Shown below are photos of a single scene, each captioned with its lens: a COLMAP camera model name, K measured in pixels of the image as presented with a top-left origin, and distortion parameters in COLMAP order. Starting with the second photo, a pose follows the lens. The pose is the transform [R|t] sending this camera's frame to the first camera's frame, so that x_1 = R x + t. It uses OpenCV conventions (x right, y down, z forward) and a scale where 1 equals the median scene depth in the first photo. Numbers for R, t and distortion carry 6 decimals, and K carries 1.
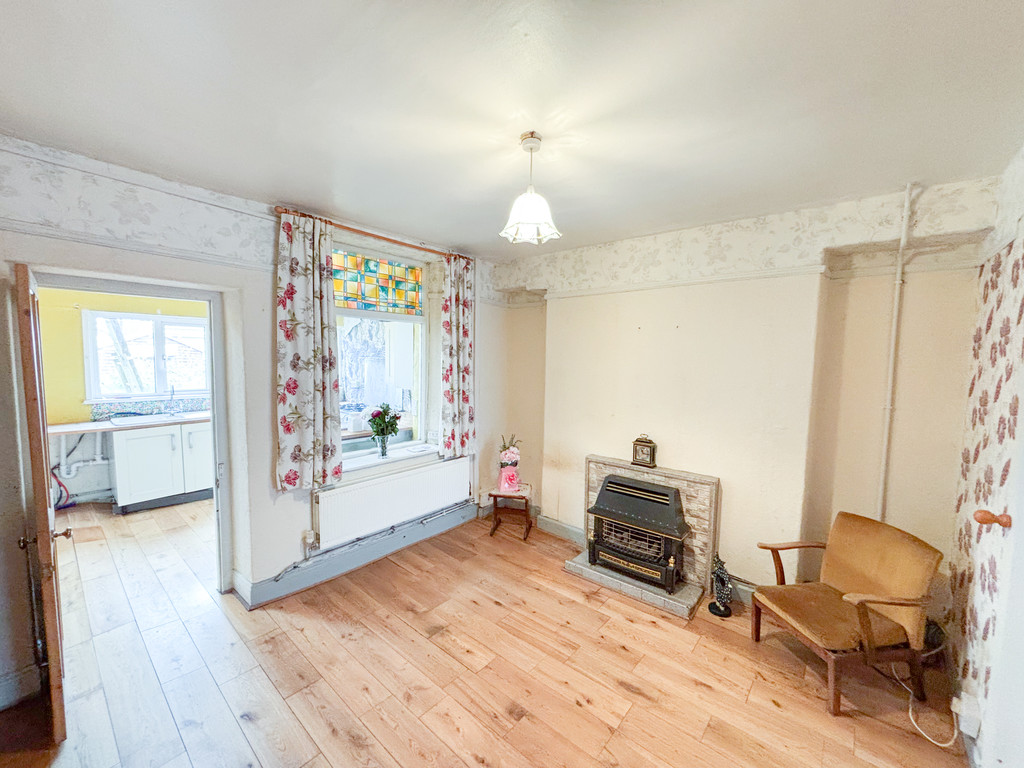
lens RADIAL K [[408.5, 0, 511.4], [0, 408.5, 382.6], [0, 0, 1]] dist [0.000350, -0.000305]
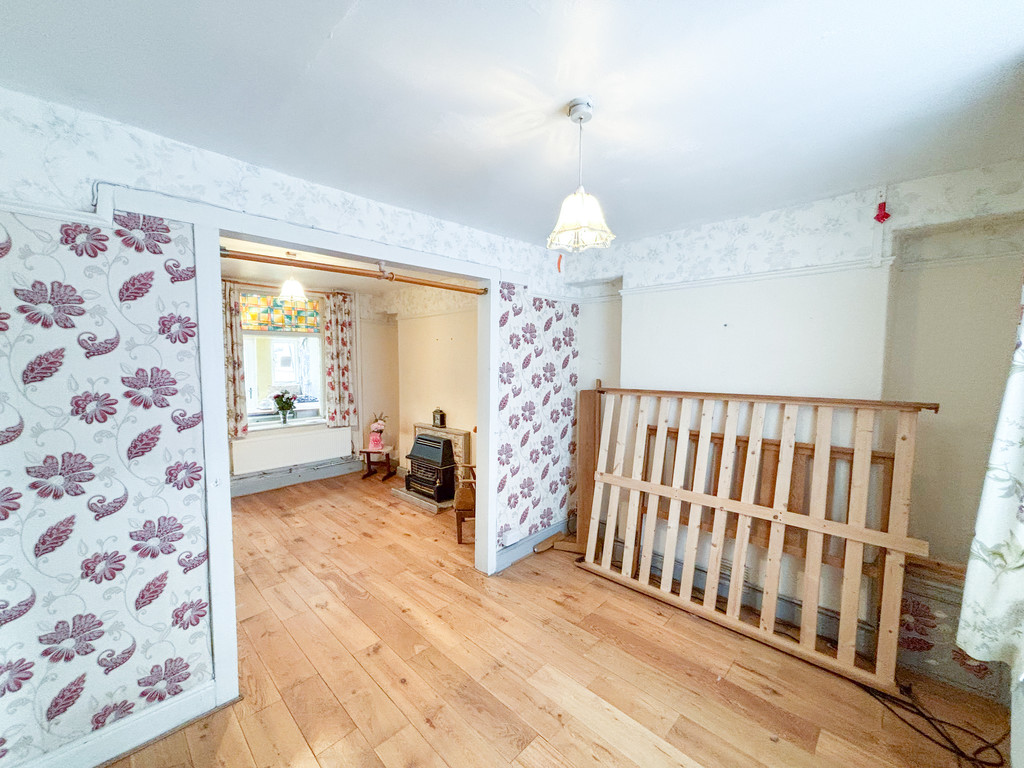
lens RADIAL K [[408.5, 0, 511.4], [0, 408.5, 382.6], [0, 0, 1]] dist [0.000350, -0.000305]
pose [[0.997511, -0.013220, -0.069265, 0.721226], [0.012835, 0.999900, -0.006000, 0.045621], [0.069337, 0.005096, 0.997580, -0.548836]]
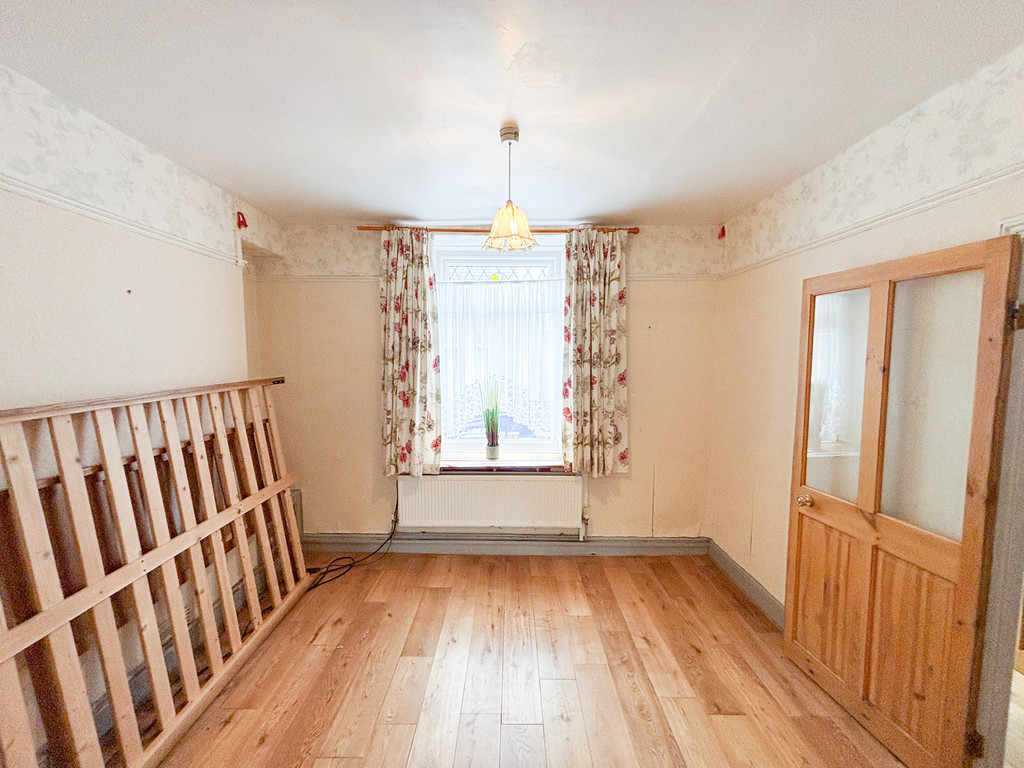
lens RADIAL K [[415.8, 0, 503.5], [0, 415.8, 384.2], [0, 0, 1]] dist [0.019391, -0.000282]
pose [[-0.630475, -0.073200, 0.772750, 0.300348], [0.041117, 0.990996, 0.127420, -0.001460], [-0.775120, 0.112109, -0.621789, 0.337540]]
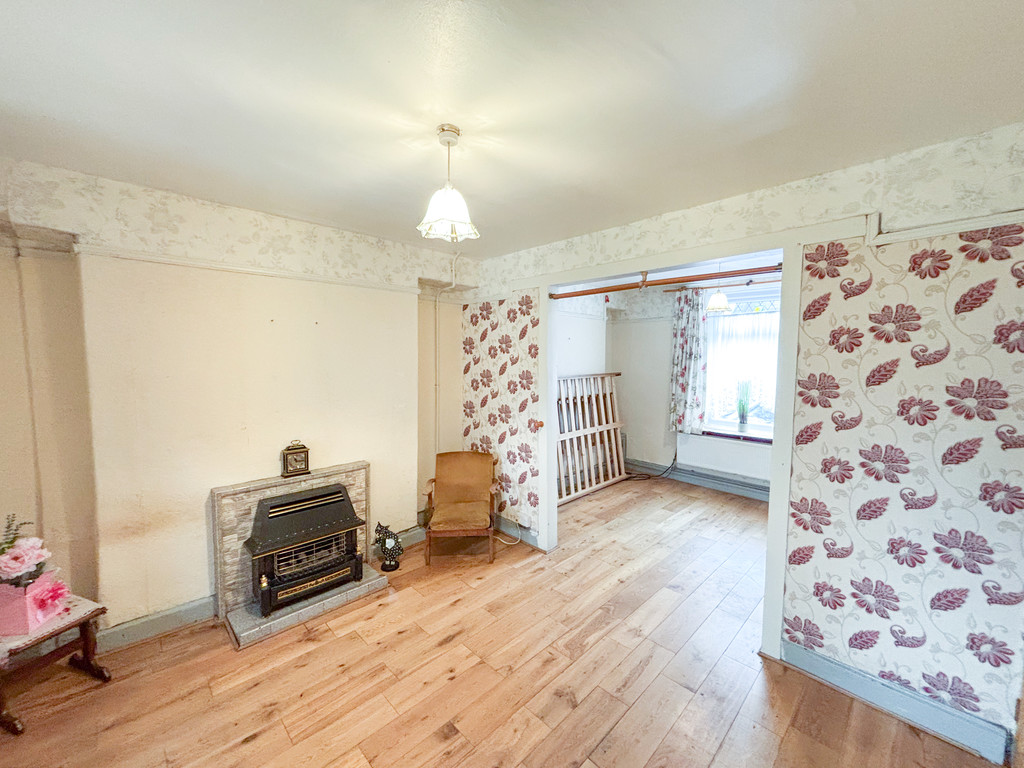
lens RADIAL K [[408.5, 0, 511.4], [0, 408.5, 382.6], [0, 0, 1]] dist [0.000350, -0.000305]
pose [[0.099569, -0.083497, 0.991521, -0.514339], [0.059080, 0.995211, 0.077875, -0.042434], [-0.993275, 0.050825, 0.104025, 0.430154]]
